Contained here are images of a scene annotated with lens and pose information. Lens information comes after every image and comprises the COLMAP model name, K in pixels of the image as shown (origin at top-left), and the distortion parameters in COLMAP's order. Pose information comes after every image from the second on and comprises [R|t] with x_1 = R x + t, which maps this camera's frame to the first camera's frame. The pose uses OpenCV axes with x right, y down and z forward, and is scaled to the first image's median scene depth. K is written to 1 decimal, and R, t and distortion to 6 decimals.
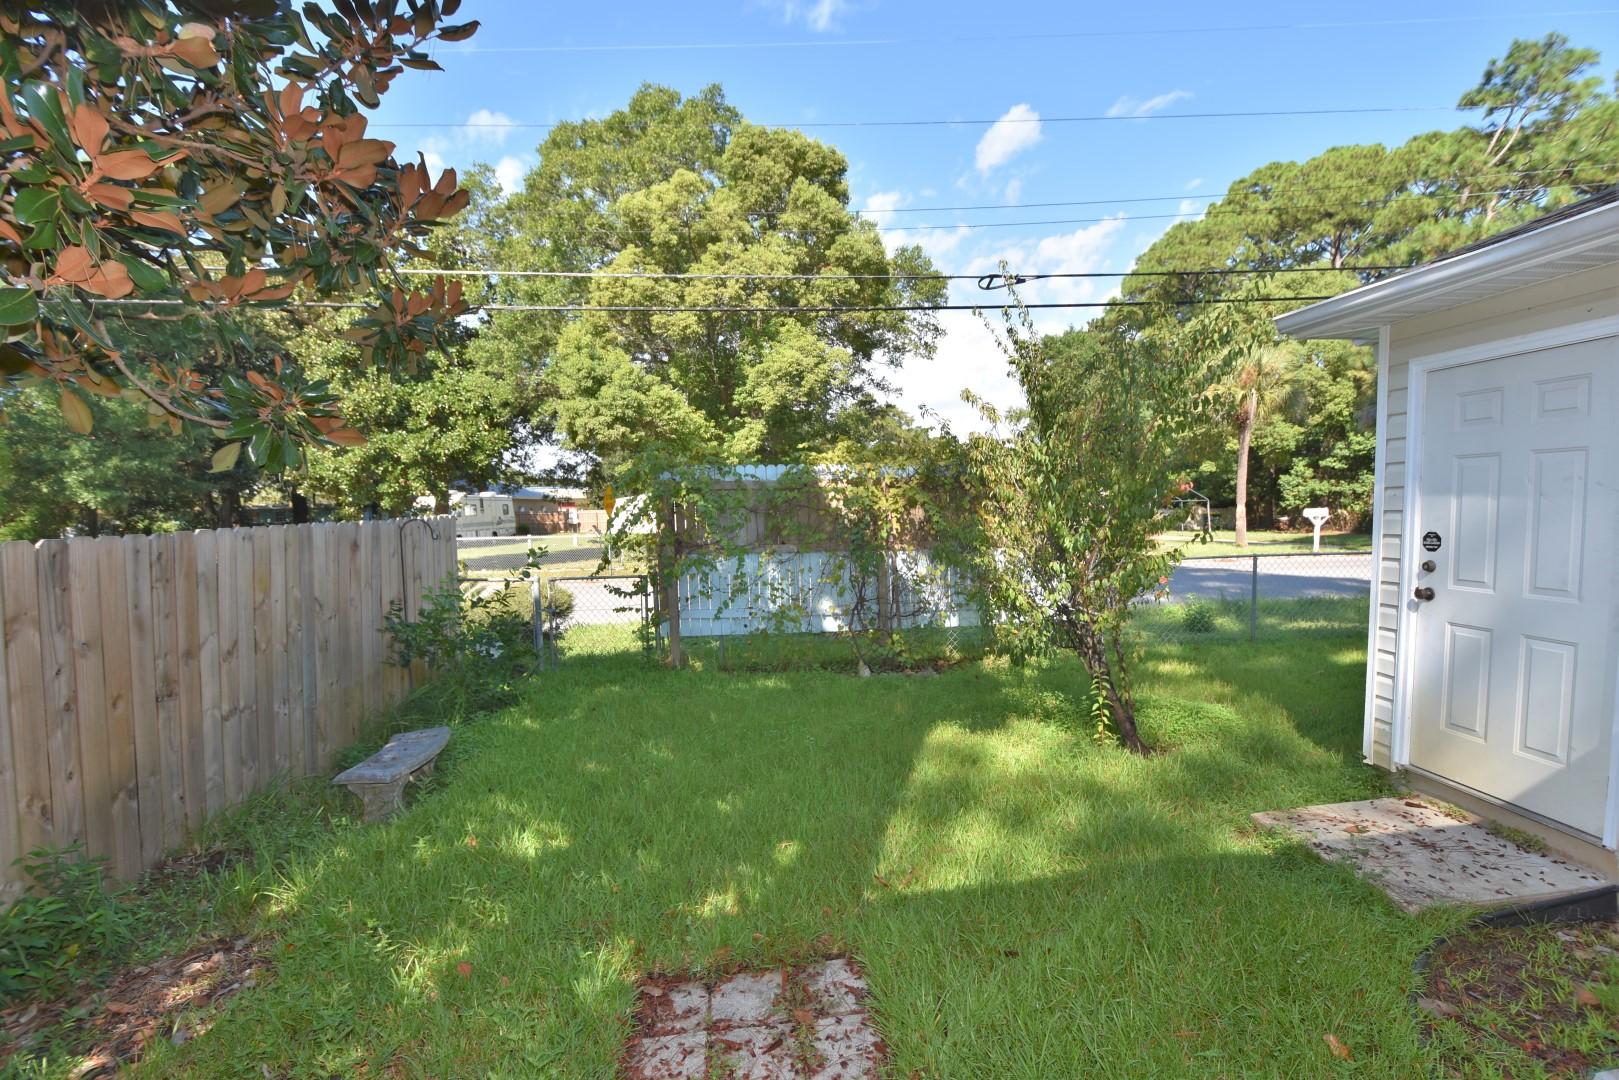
lens RADIAL K [[704.9, 0, 811.1], [0, 704.9, 554.9], [0, 0, 1]] dist [0.020426, -0.025949]
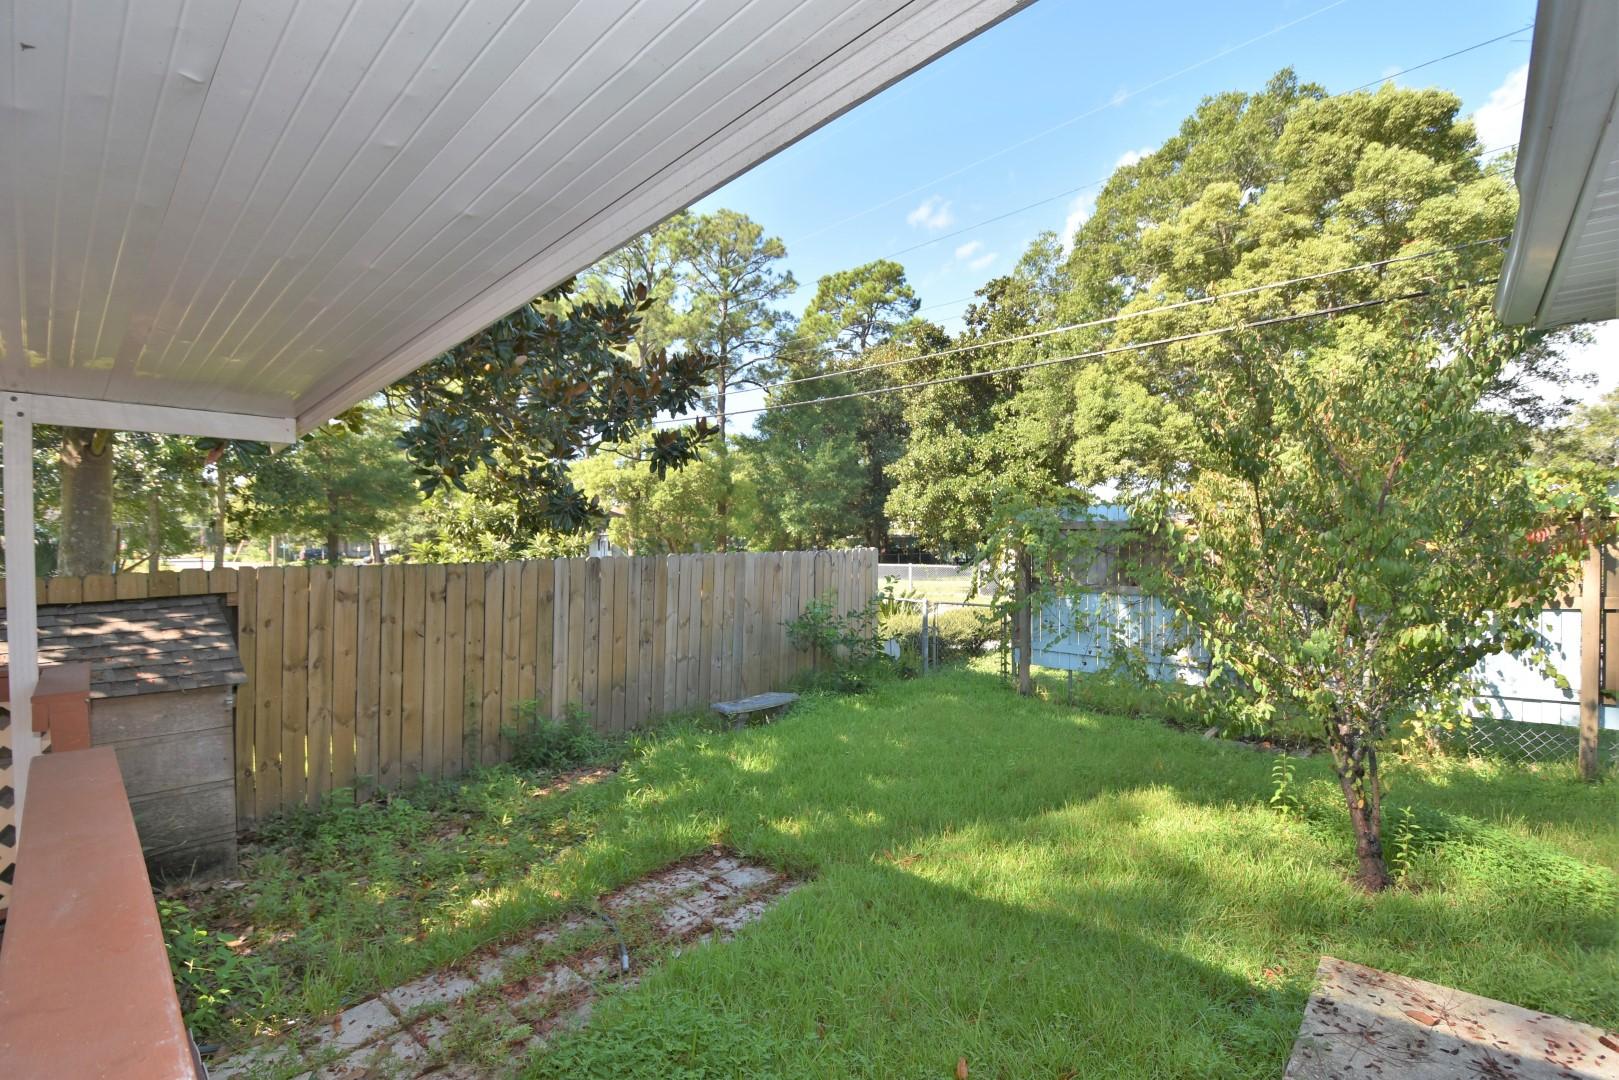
lens RADIAL K [[700.7, 0, 811.9], [0, 700.7, 564.8], [0, 0, 1]] dist [-0.002361, -0.013453]
pose [[0.680150, 0.041351, -0.731906, 0.152943], [-0.062642, 0.998034, -0.001825, -0.005981], [0.730392, 0.047089, 0.681403, 0.007993]]
